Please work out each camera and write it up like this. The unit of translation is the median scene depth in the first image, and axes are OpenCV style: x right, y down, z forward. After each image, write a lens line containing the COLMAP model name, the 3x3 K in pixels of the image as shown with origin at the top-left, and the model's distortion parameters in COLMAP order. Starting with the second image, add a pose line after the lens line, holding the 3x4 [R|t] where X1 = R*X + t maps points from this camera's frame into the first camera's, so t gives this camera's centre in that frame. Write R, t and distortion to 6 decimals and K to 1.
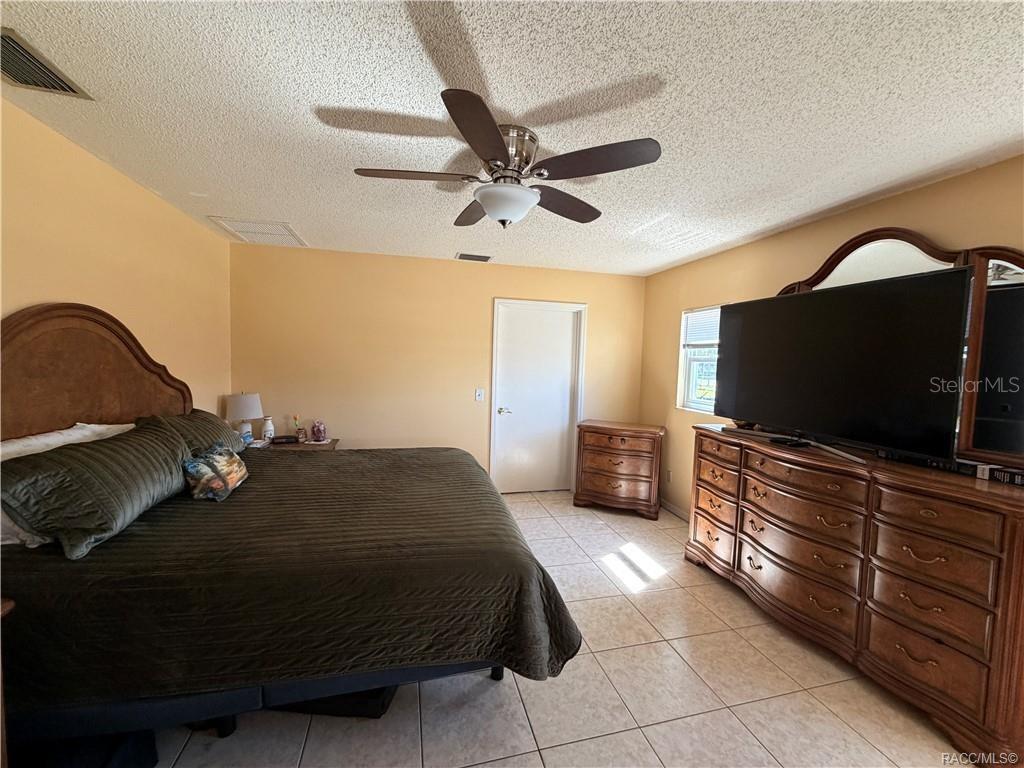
lens RADIAL K [[408.8, 0, 510.6], [0, 408.8, 384.0], [0, 0, 1]] dist [-0.000205, 0.000127]
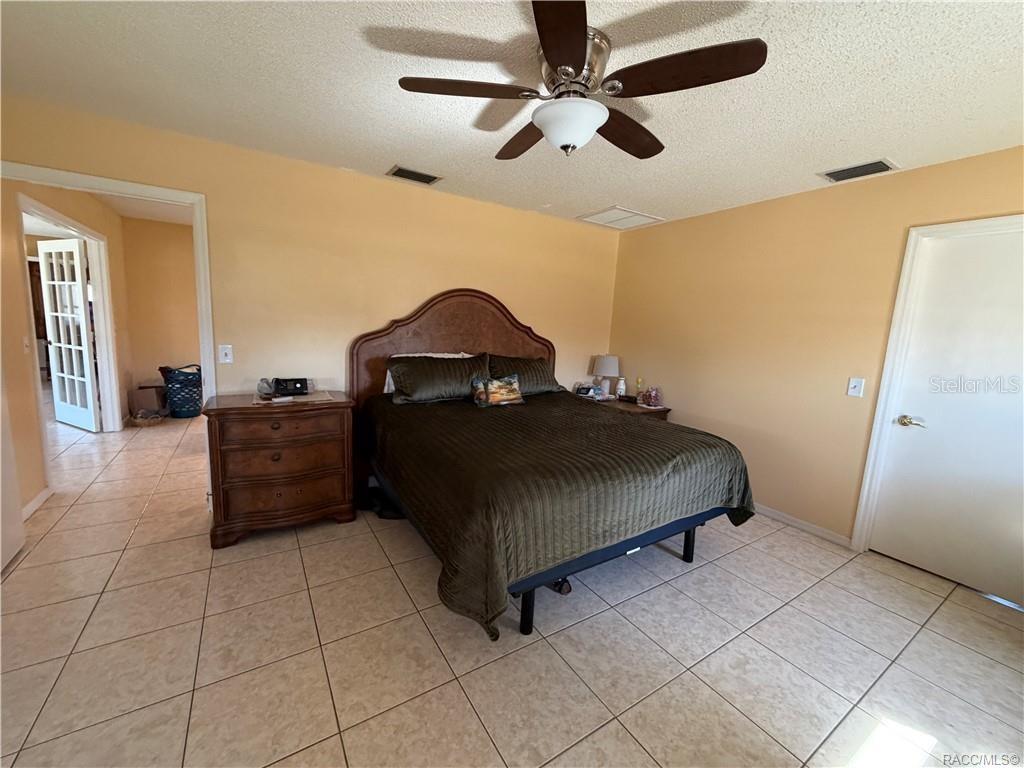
lens RADIAL K [[408.8, 0, 510.6], [0, 408.8, 384.0], [0, 0, 1]] dist [-0.000205, 0.000127]
pose [[0.310268, 0.127272, -0.942091, 0.607659], [-0.104856, 0.989533, 0.099148, 0.022889], [0.944849, 0.068022, 0.320366, 0.455094]]
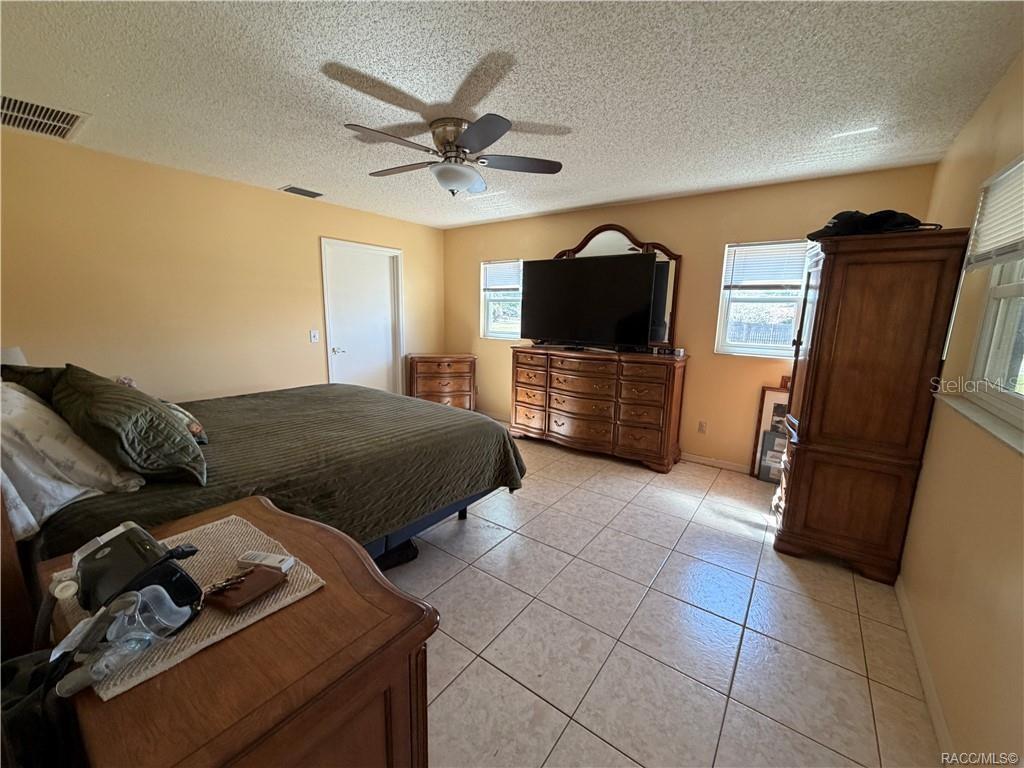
lens RADIAL K [[408.8, 0, 510.6], [0, 408.8, 384.0], [0, 0, 1]] dist [-0.000205, 0.000127]
pose [[0.774552, -0.124980, 0.620040, -0.566261], [0.041727, 0.988245, 0.147074, 0.026469], [-0.631133, -0.088044, 0.770662, -0.145792]]
